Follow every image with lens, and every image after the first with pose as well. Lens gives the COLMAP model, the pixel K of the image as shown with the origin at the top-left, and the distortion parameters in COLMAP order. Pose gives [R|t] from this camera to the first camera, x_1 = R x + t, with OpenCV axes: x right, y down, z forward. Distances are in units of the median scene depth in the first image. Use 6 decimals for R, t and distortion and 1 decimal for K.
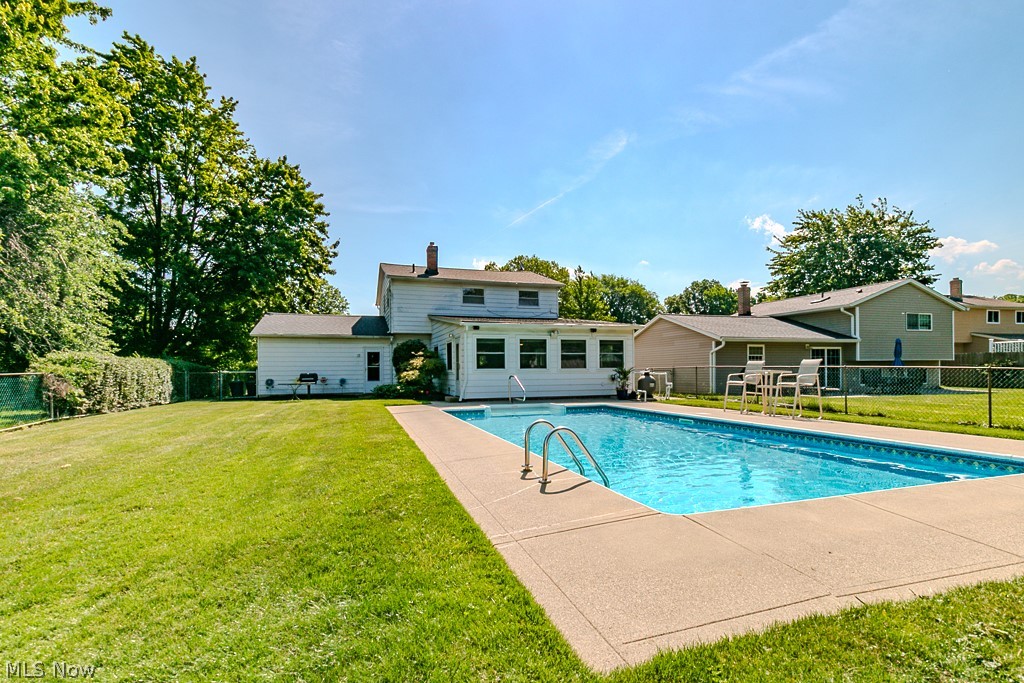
lens RADIAL K [[472.9, 0, 511.5], [0, 472.9, 370.6], [0, 0, 1]] dist [-0.000316, -0.000093]
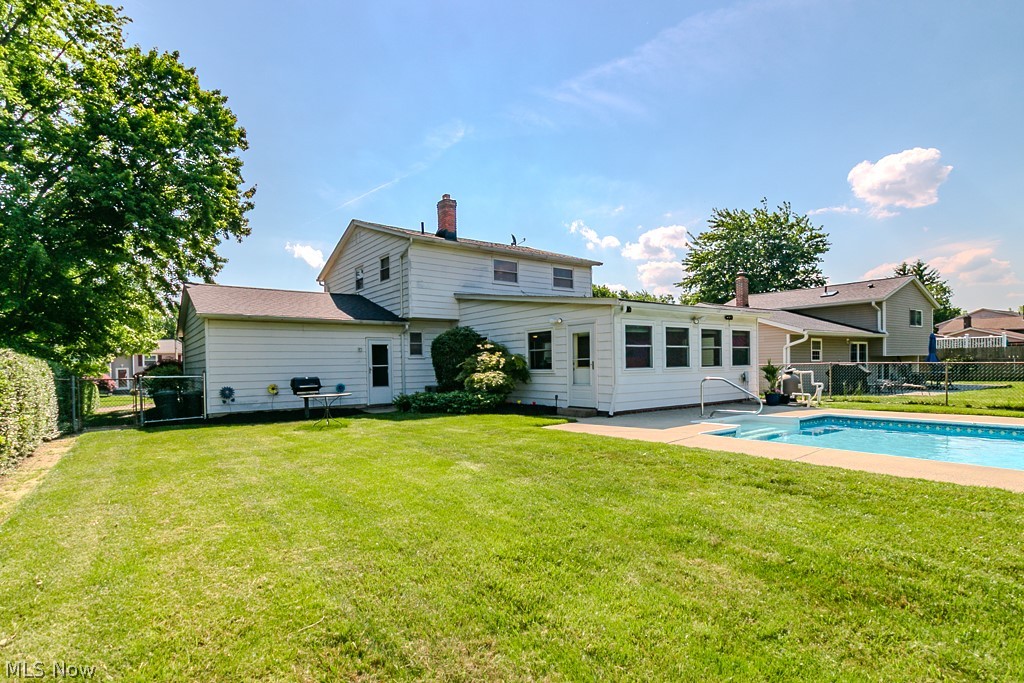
lens RADIAL K [[495.6, 0, 494.0], [0, 495.6, 365.5], [0, 0, 1]] dist [0.003414, 0.000266]
pose [[0.954378, -0.007406, 0.298509, -0.346843], [0.008573, 0.999960, -0.002600, -0.005662], [-0.298478, 0.005041, 0.954403, 0.261951]]
